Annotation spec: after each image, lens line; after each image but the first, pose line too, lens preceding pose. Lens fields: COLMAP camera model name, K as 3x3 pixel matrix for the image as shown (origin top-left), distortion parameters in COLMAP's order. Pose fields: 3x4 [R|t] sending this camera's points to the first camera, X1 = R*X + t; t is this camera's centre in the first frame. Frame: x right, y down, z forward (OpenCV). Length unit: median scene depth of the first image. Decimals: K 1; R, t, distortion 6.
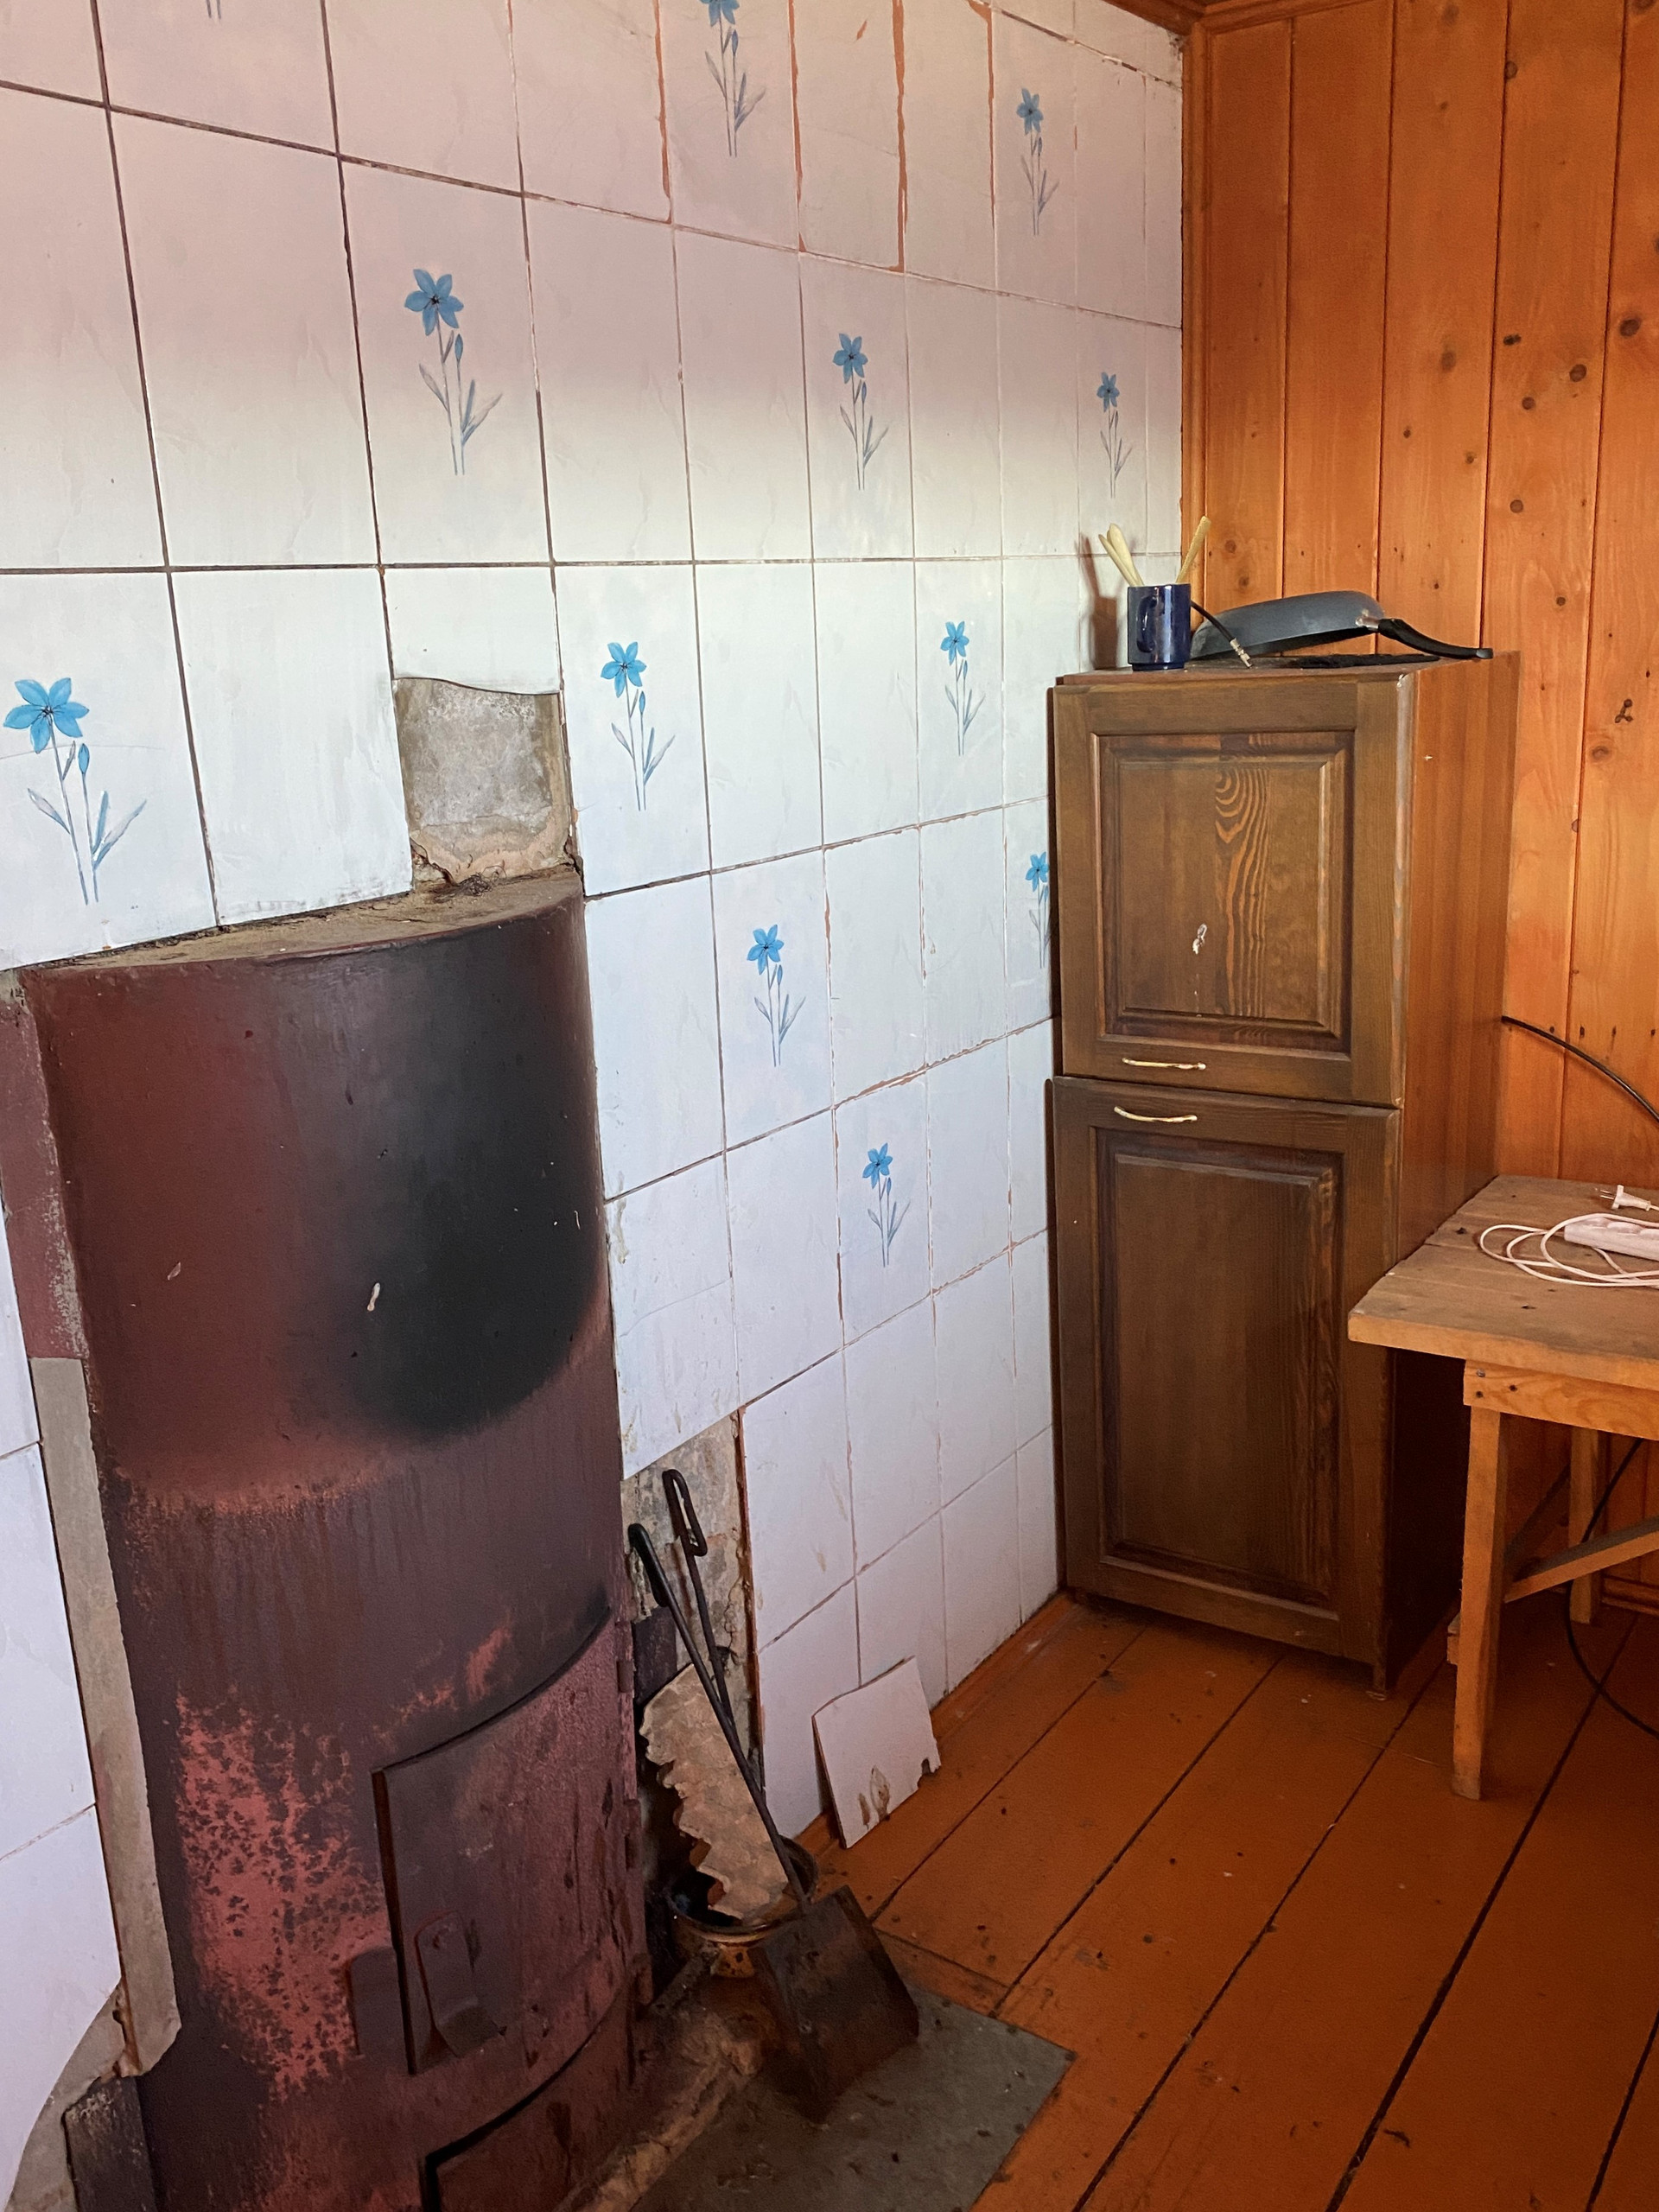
lens RADIAL K [[1698.3, 0, 829.5], [0, 1698.3, 1106.0], [0, 0, 1]] dist [-0.110018, -0.000030]
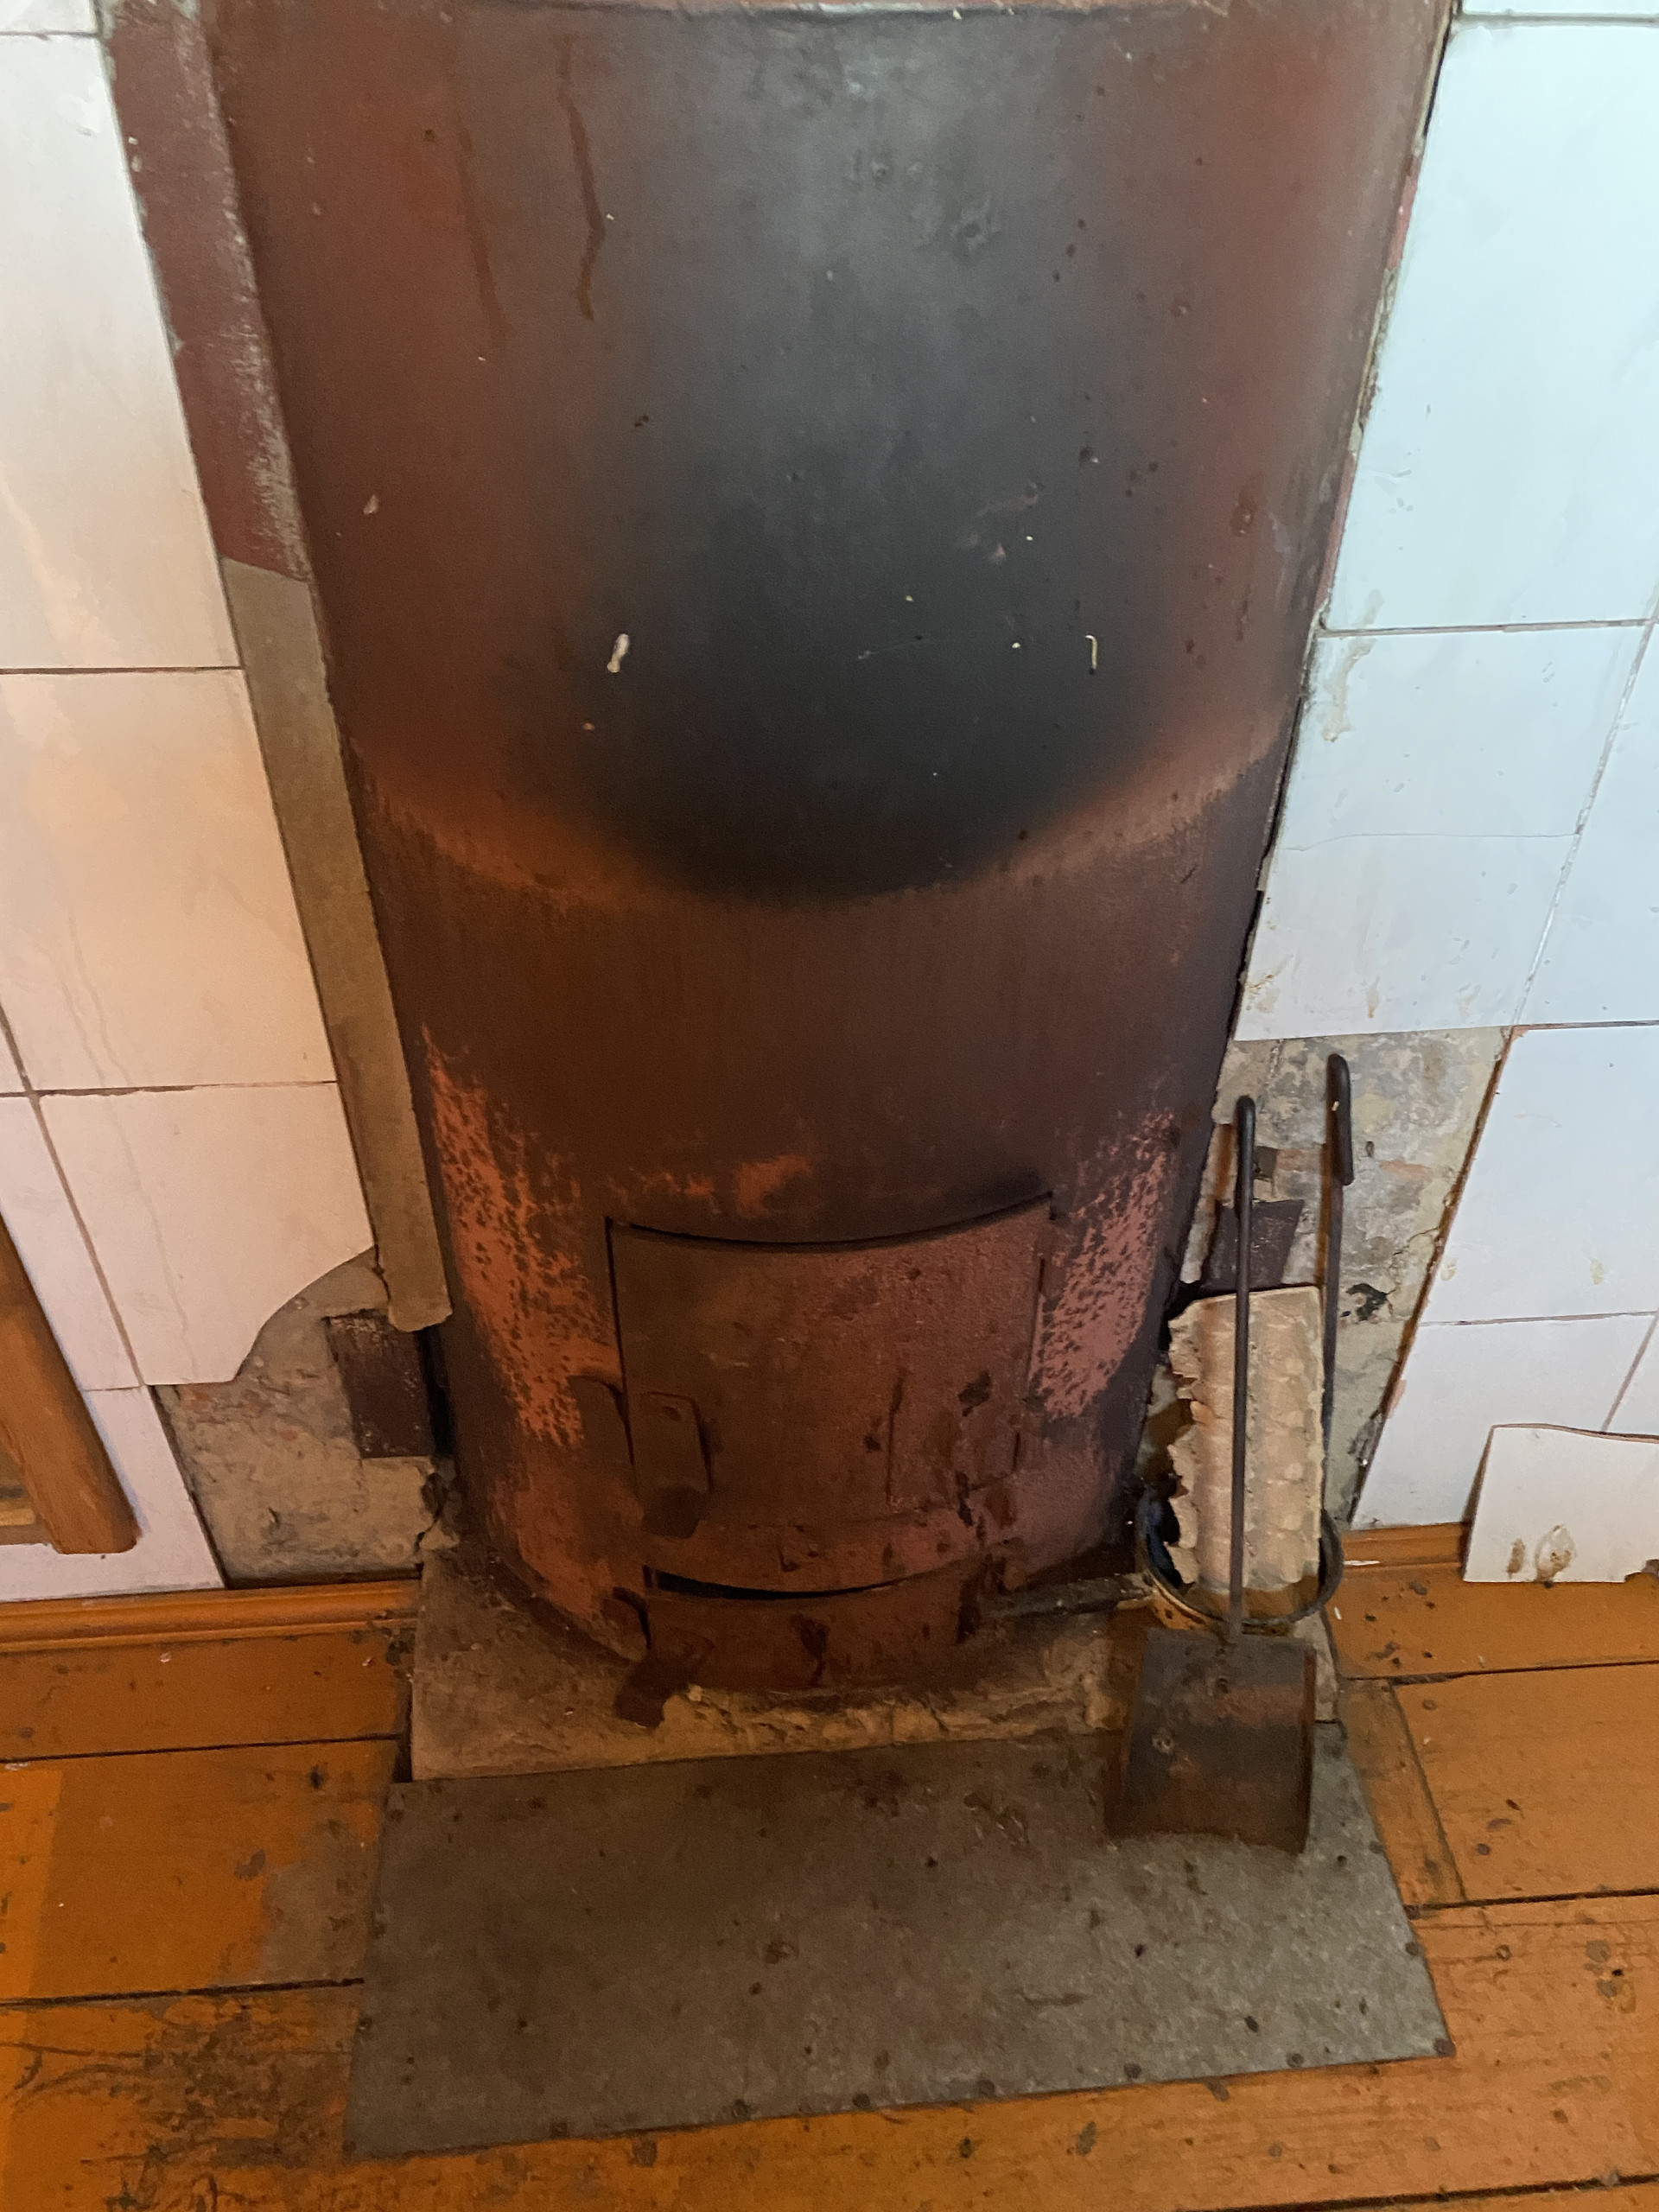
lens RADIAL K [[1583.1, 0, 829.5], [0, 1583.1, 1106.0], [0, 0, 1]] dist [0.002917, -0.038369]
pose [[0.618745, 0.545211, -0.565597, 0.165148], [-0.226018, 0.813067, 0.536505, -0.066956], [0.752376, -0.204125, 0.626309, 0.513496]]
